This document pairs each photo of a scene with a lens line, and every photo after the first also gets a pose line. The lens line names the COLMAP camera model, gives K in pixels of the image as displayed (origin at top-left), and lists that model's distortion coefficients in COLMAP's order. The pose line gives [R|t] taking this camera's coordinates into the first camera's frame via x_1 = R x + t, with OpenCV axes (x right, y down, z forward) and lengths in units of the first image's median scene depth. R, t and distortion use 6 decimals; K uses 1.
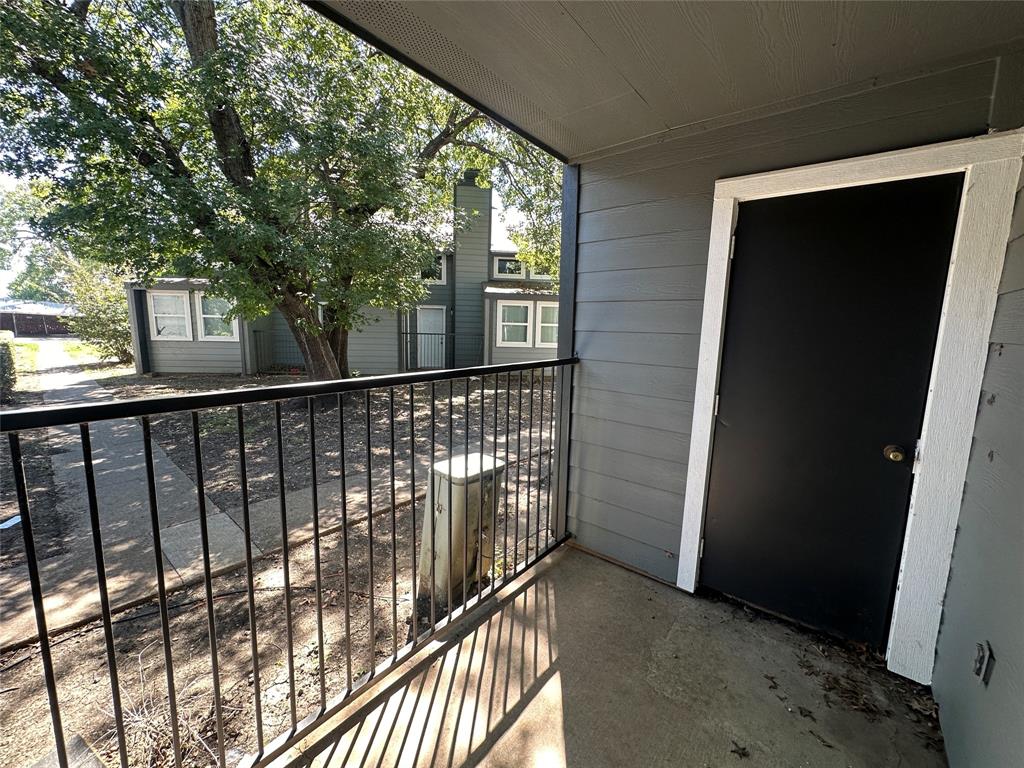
lens RADIAL K [[408.8, 0, 513.4], [0, 408.8, 383.2], [0, 0, 1]] dist [-0.003484, 0.000742]
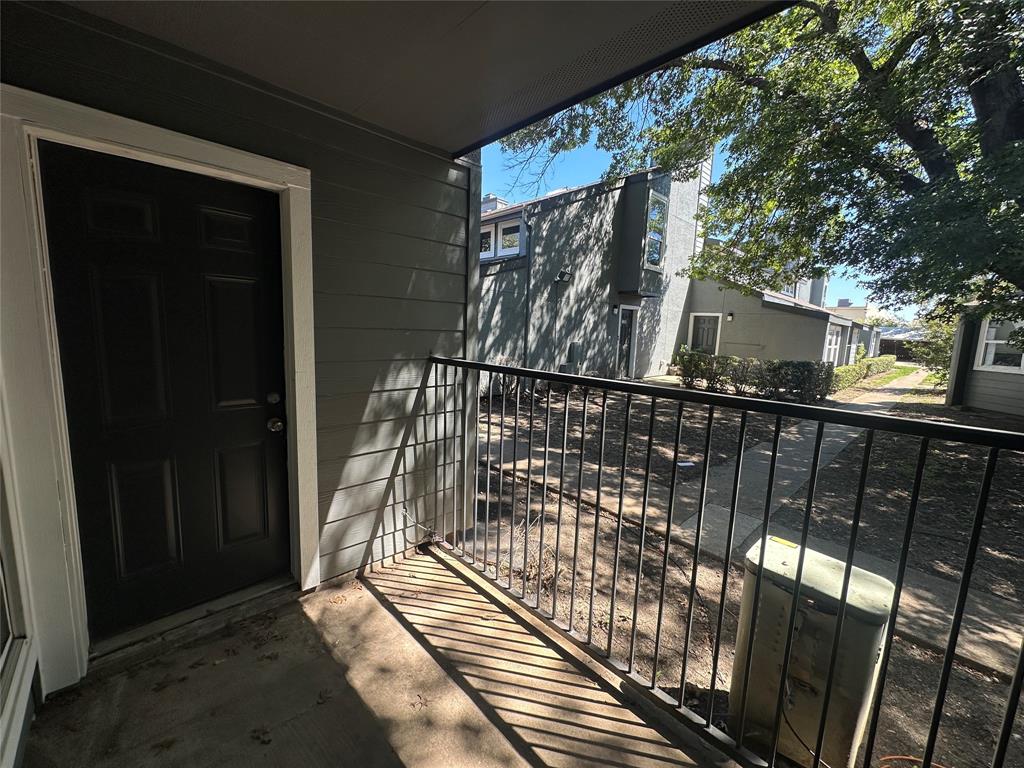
lens RADIAL K [[408.8, 0, 514.7], [0, 408.8, 384.2], [0, 0, 1]] dist [-0.003484, 0.000742]
pose [[-0.131137, 0.108472, -0.985412, 0.516507], [-0.175413, 0.975773, 0.130754, -0.073519], [0.975722, 0.190000, -0.108933, 0.573452]]
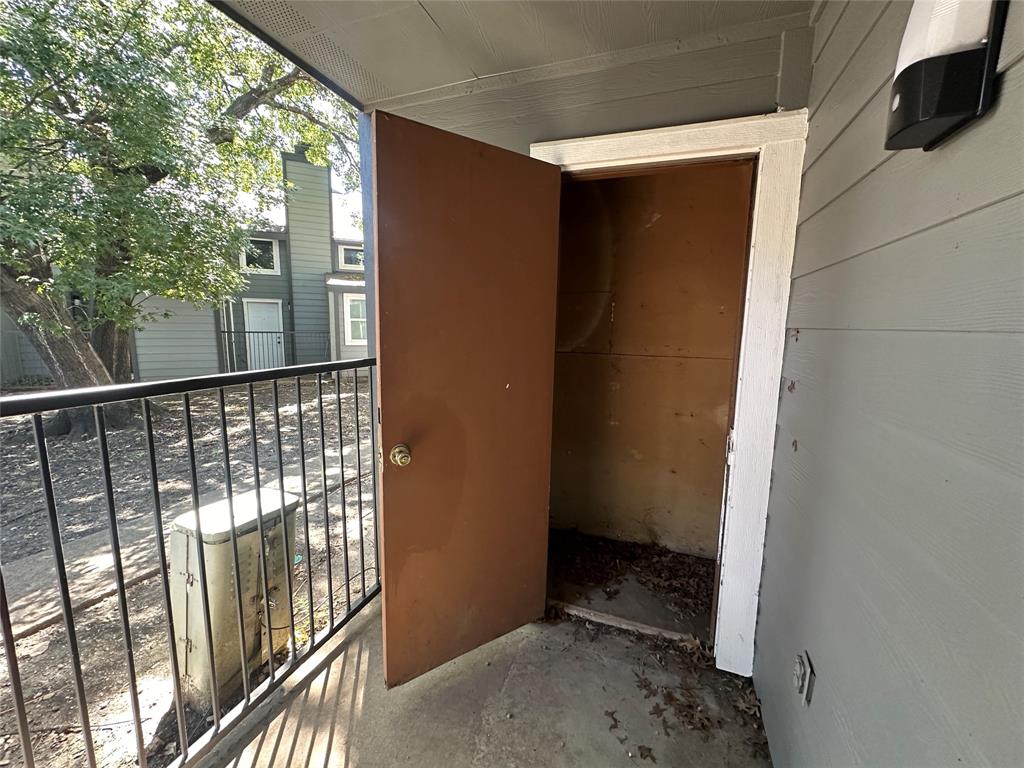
lens RADIAL K [[408.8, 0, 513.7], [0, 408.8, 383.7], [0, 0, 1]] dist [-0.003484, 0.000742]
pose [[0.948214, -0.054347, 0.312947, 0.136483], [0.051260, 0.998521, 0.018091, -0.010345], [-0.313468, -0.001113, 0.949598, 0.161248]]
